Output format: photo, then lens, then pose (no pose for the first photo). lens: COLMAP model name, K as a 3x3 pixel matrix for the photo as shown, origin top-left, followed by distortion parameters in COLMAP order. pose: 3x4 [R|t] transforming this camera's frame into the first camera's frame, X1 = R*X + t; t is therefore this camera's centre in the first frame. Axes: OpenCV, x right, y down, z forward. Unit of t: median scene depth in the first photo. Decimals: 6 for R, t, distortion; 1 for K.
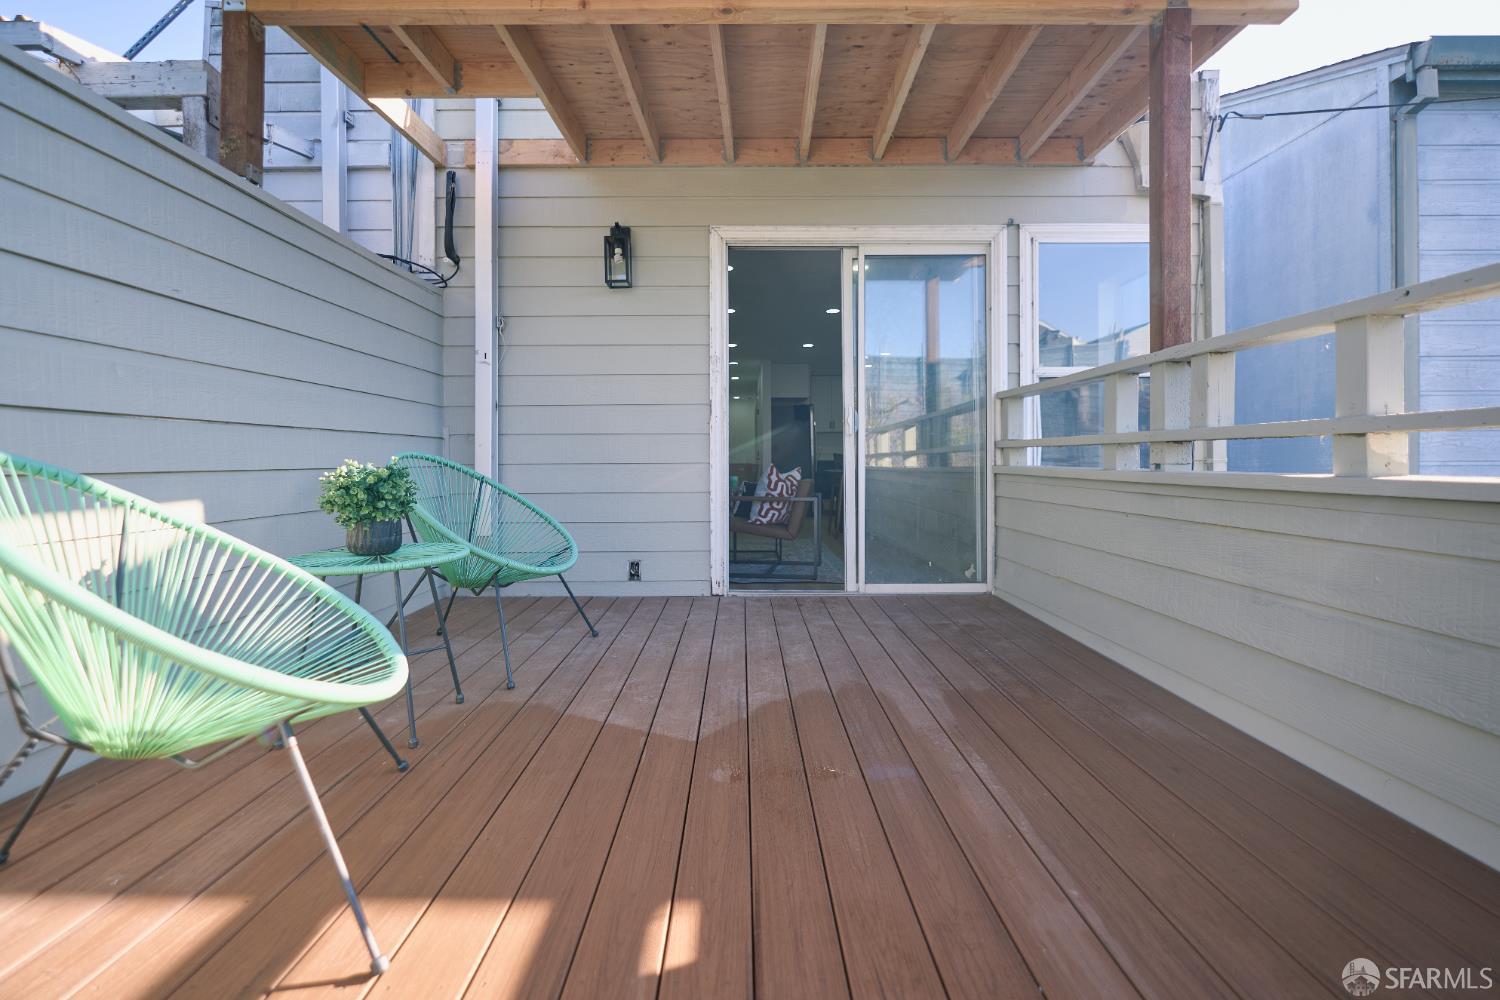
lens RADIAL K [[690.0, 0, 751.1], [0, 690.0, 473.9], [0, 0, 1]] dist [0.001026, -0.001716]
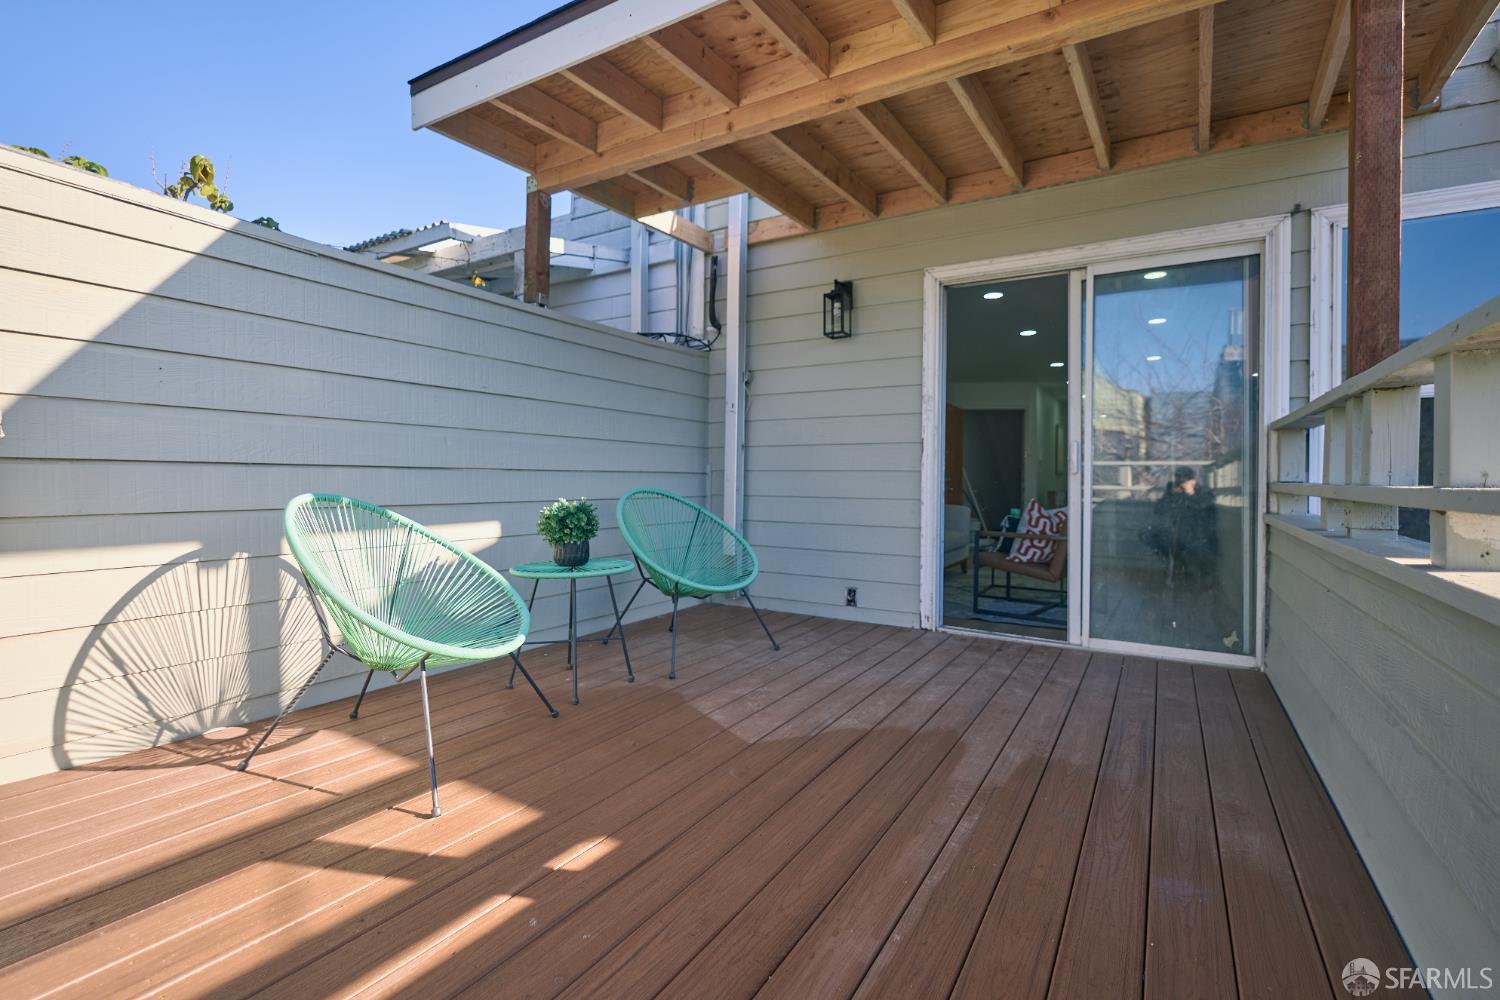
lens RADIAL K [[690.0, 0, 742.5], [0, 690.0, 493.3], [0, 0, 1]] dist [0.001026, -0.001716]
pose [[0.850115, 0.024075, -0.526046, 0.261561], [-0.024408, 0.999682, 0.006306, -0.025926], [0.526031, 0.007479, 0.850432, -0.012286]]
